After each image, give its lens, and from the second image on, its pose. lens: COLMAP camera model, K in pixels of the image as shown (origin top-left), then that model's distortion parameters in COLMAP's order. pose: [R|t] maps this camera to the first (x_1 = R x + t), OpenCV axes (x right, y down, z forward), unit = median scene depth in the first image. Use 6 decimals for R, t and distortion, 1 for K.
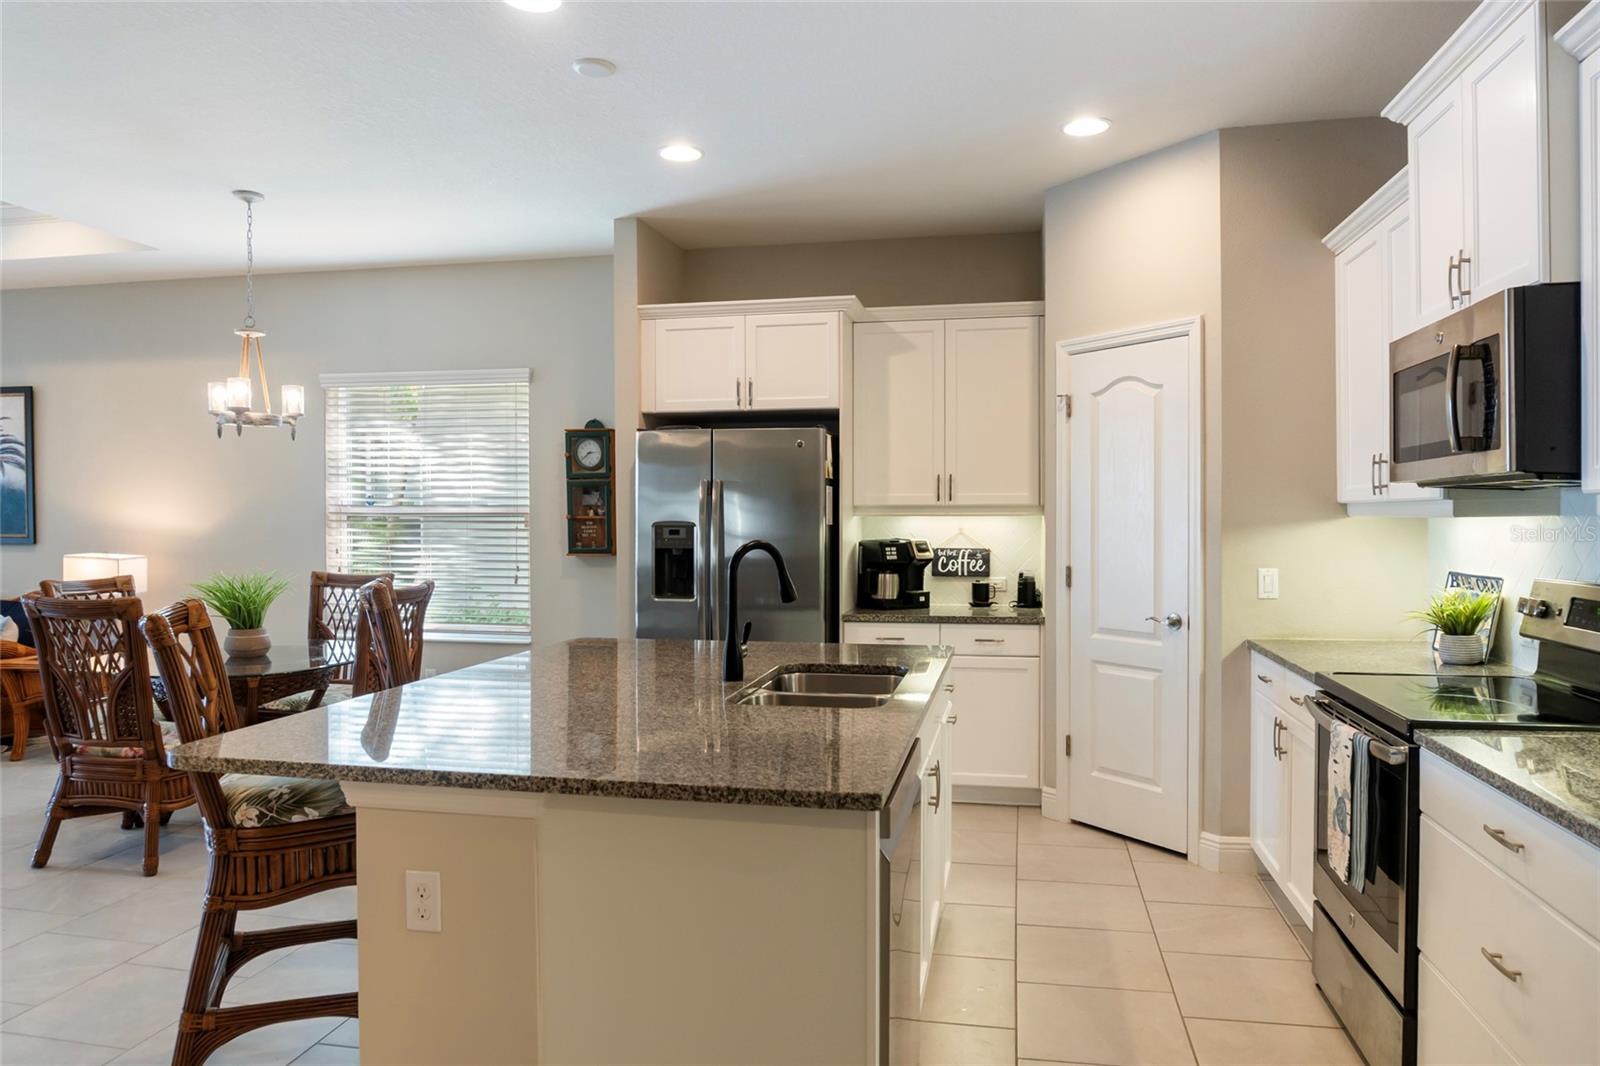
lens RADIAL K [[1072.3, 0, 807.2], [0, 1072.3, 533.8], [0, 0, 1]] dist [-0.017262, -0.003188]
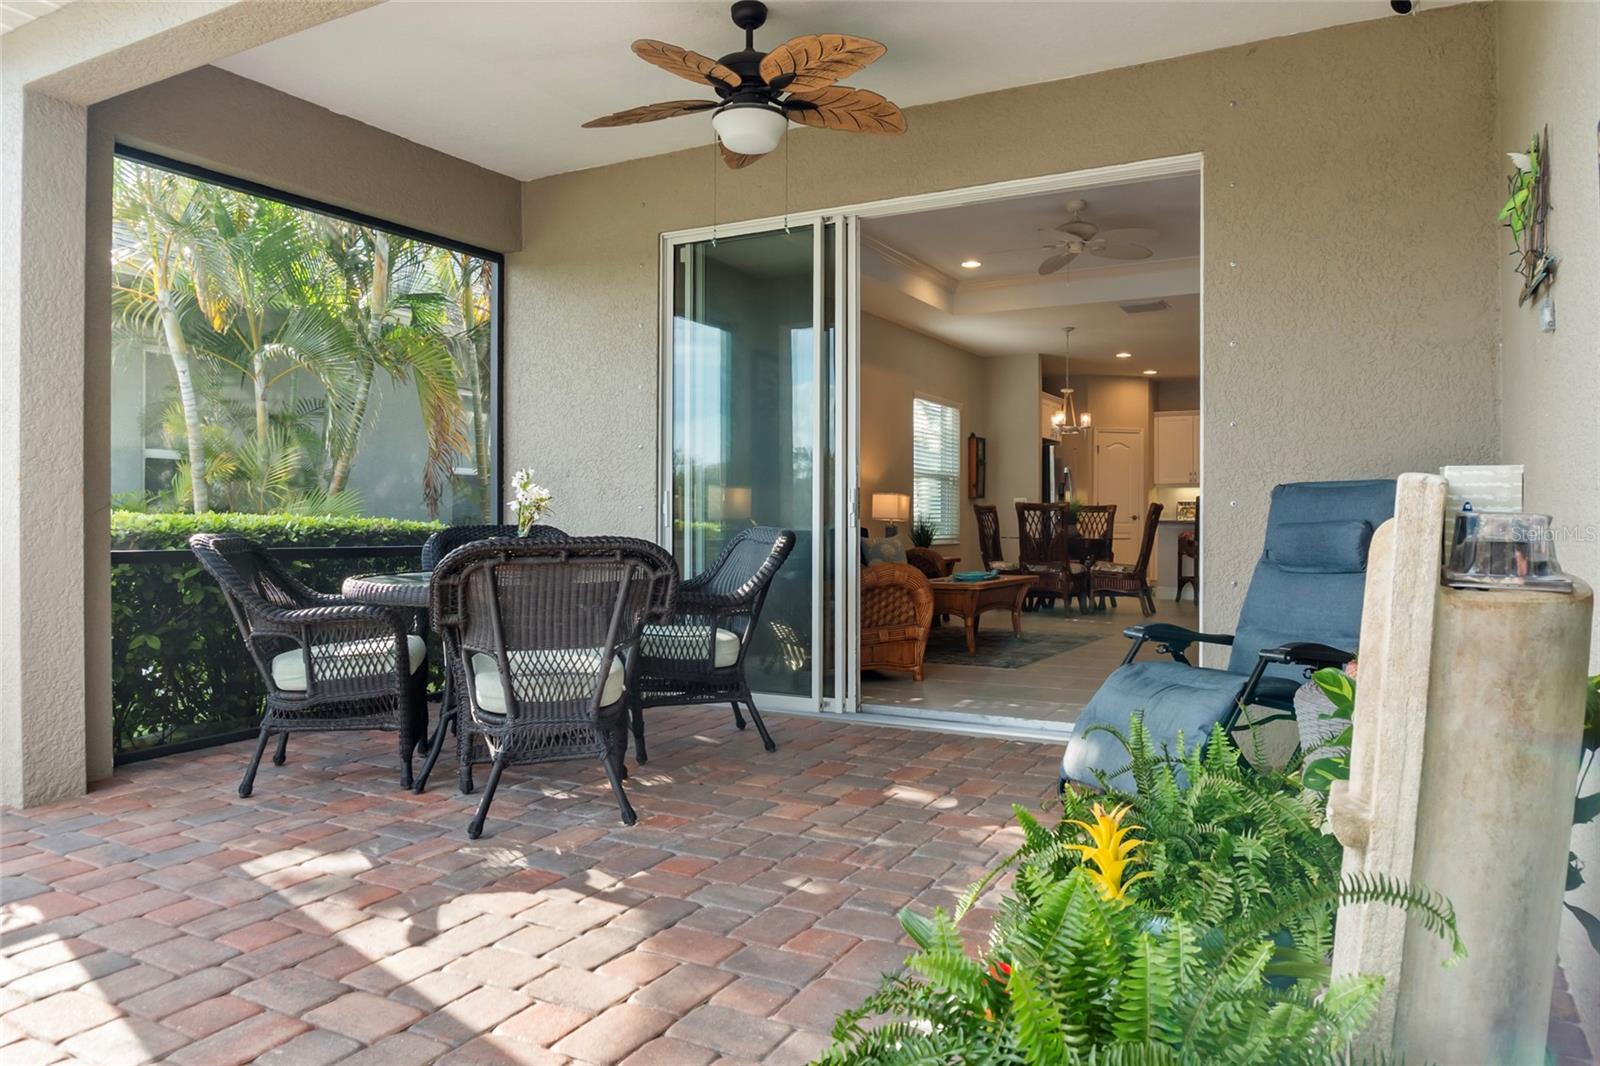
lens RADIAL K [[1101.3, 0, 800.0], [0, 1101.3, 533.0], [0, 0, 1]] dist [-0.045979, -0.002126]
pose [[0.302427, -0.006006, 0.953154, -2.656672], [0.010469, 0.999941, 0.002979, 0.089911], [-0.953115, 0.009077, 0.302472, 0.785579]]
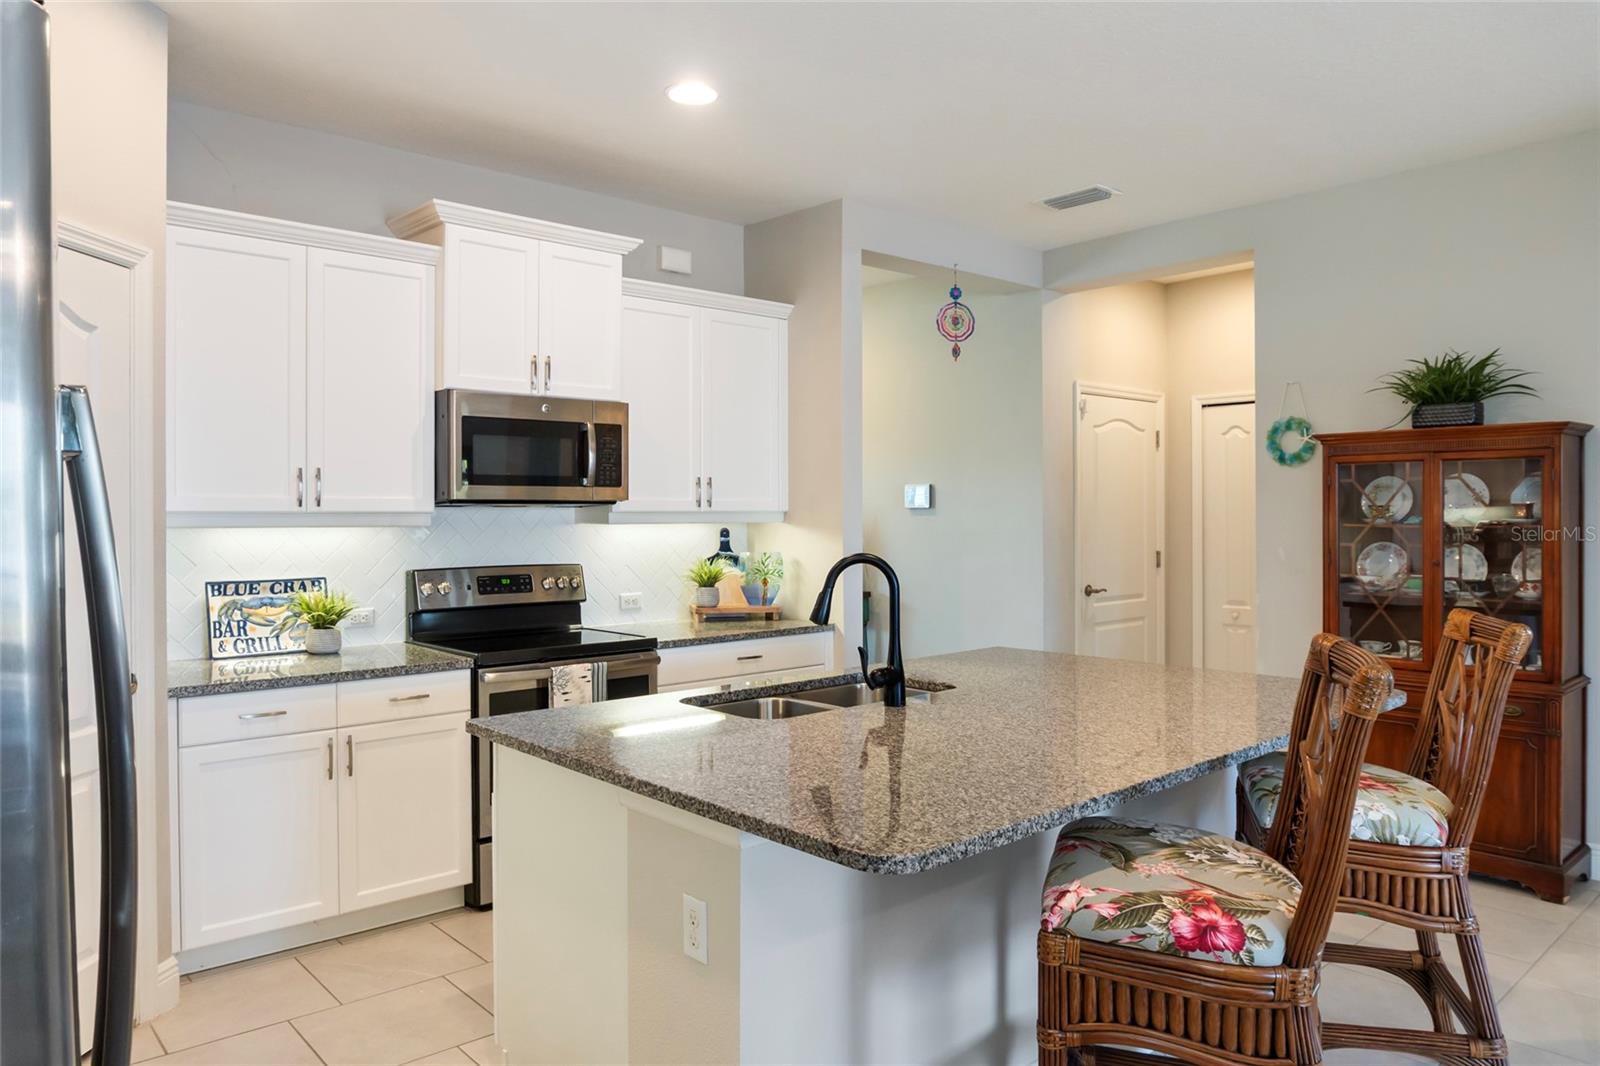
lens RADIAL K [[1086.5, 0, 784.2], [0, 1086.5, 516.5], [0, 0, 1]] dist [-0.001031, 0.001229]
pose [[-0.791286, 0.005255, 0.611424, -0.329500], [0.014589, 0.999841, 0.010288, -0.020972], [-0.611272, 0.017060, -0.791236, 1.052107]]
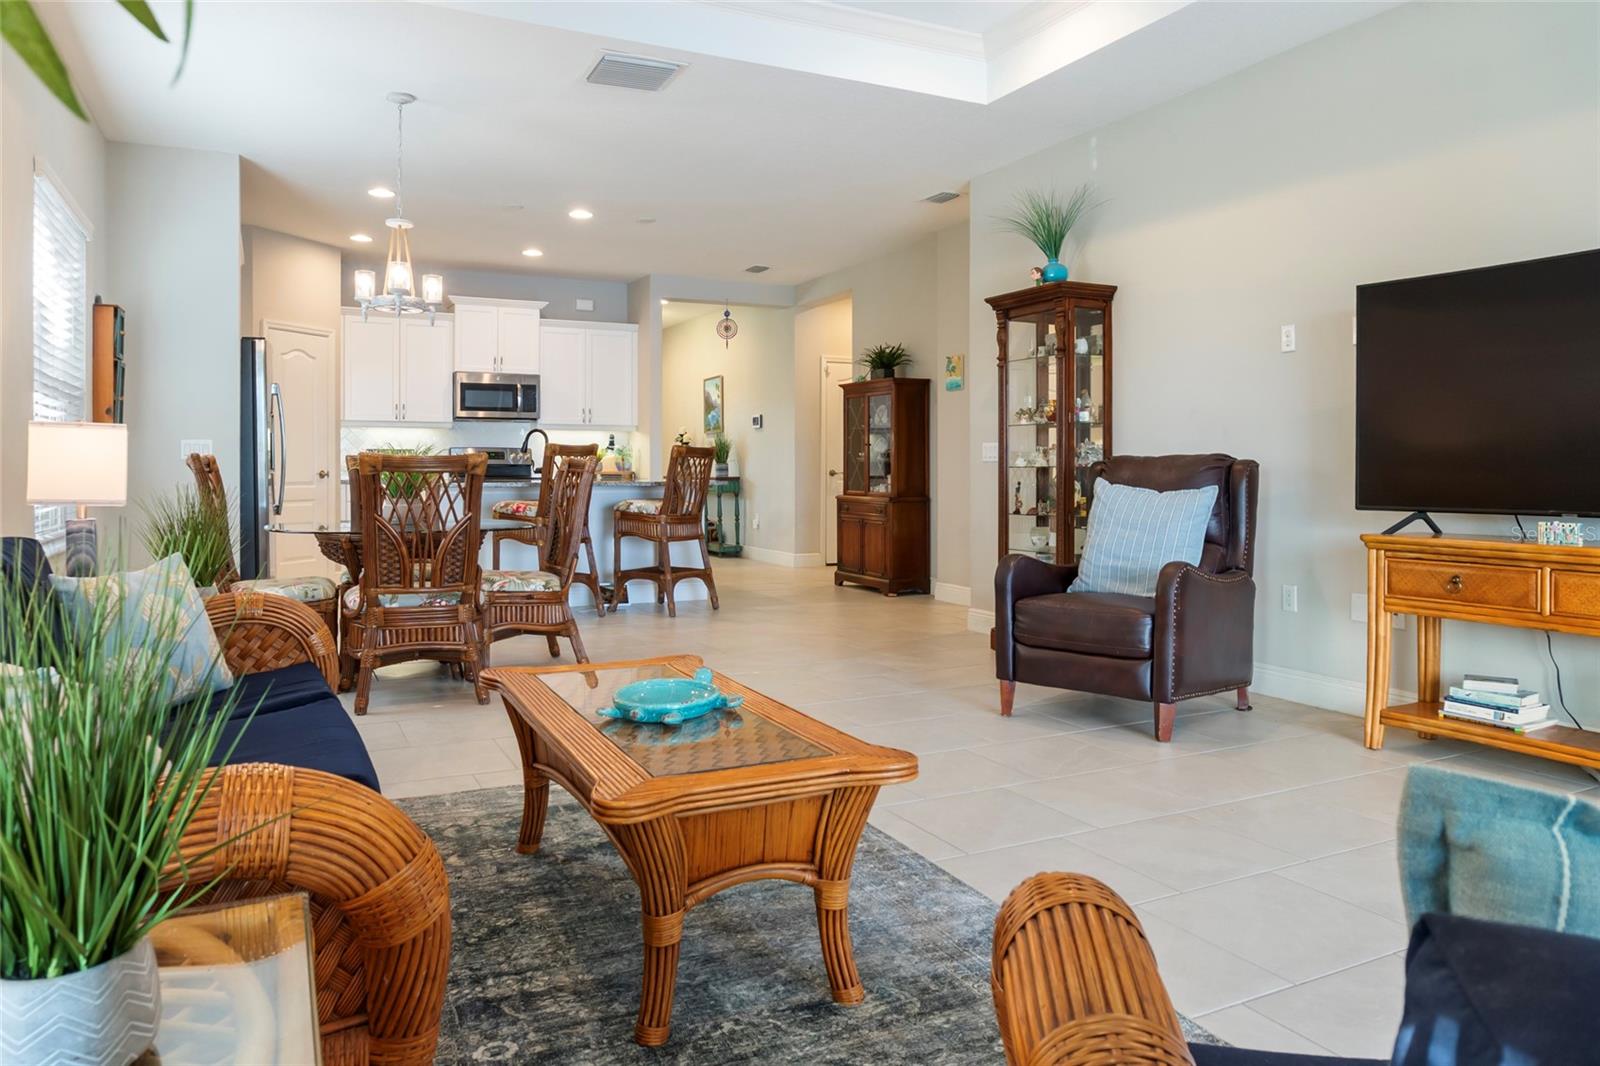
lens RADIAL K [[1083.8, 0, 800.6], [0, 1083.8, 468.8], [0, 0, 1]] dist [-0.021136, -0.001113]
pose [[-0.604143, 0.002307, 0.796873, -1.522175], [0.012567, 0.999899, 0.006633, 0.056209], [-0.796777, 0.014022, -0.604110, 1.243488]]
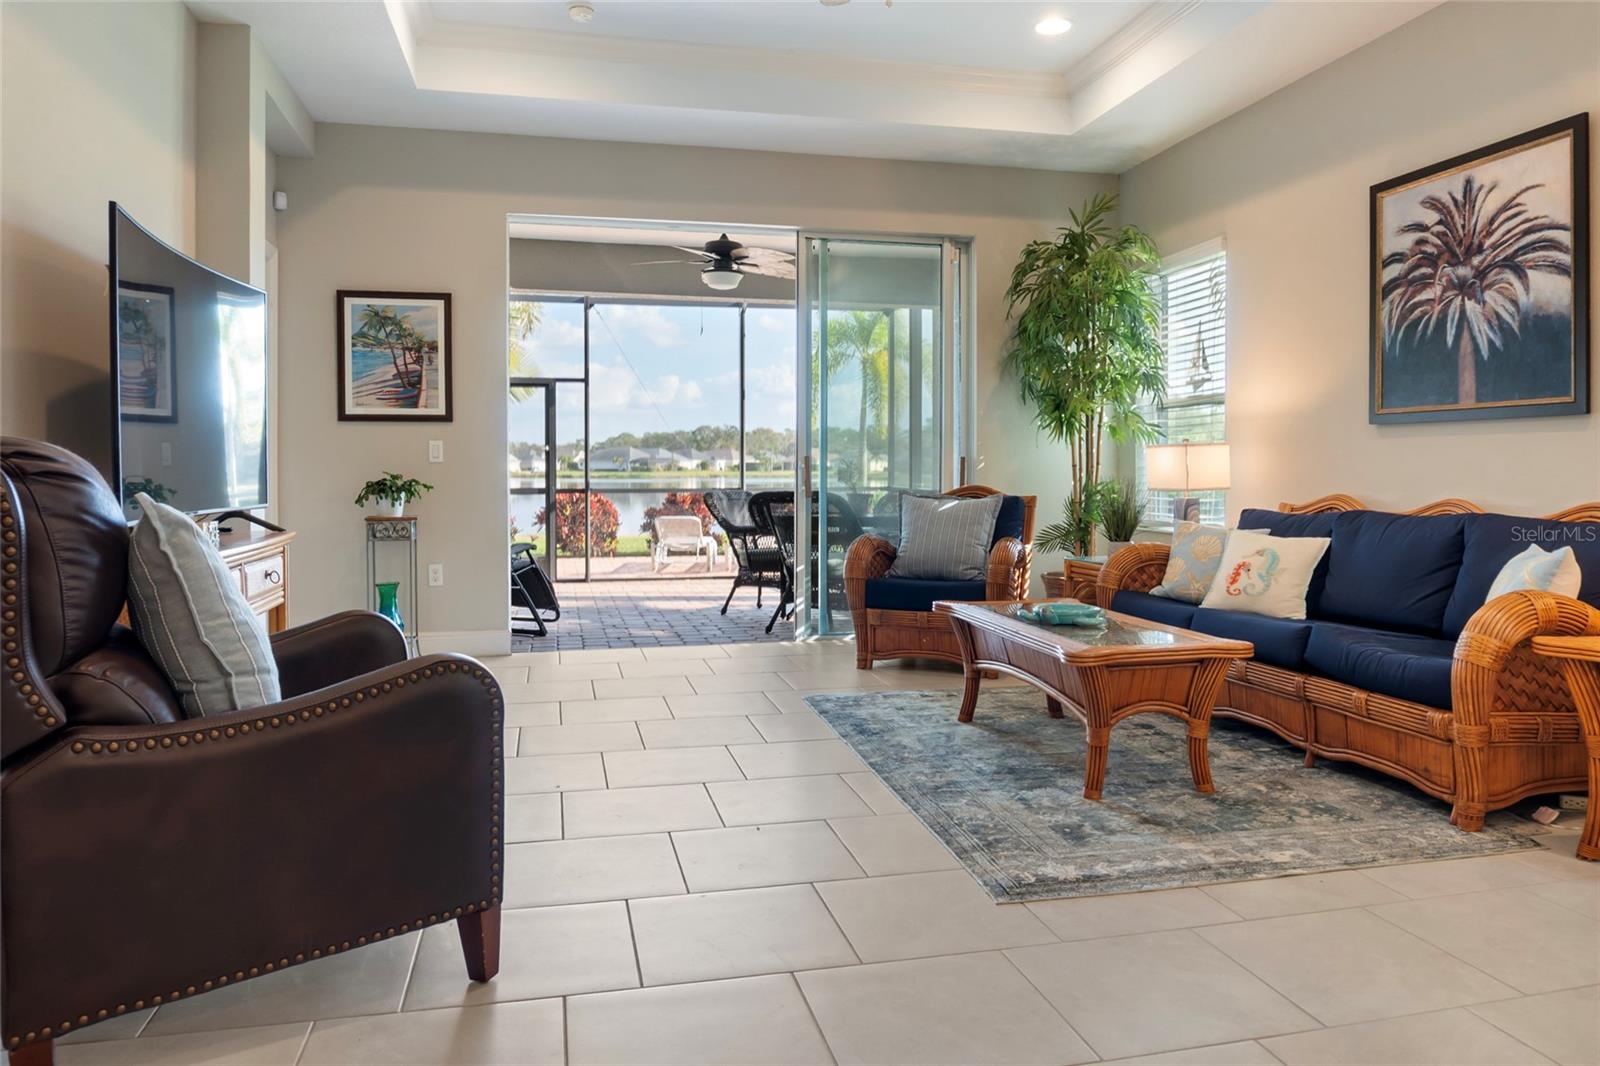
lens RADIAL K [[1086.2, 0, 808.2], [0, 1086.2, 483.1], [0, 0, 1]] dist [-0.031349, -0.003457]
pose [[0.412850, 0.013557, -0.910698, -0.530536], [-0.012201, 0.999882, 0.009354, 0.064117], [0.910717, 0.007250, 0.412966, 0.553075]]
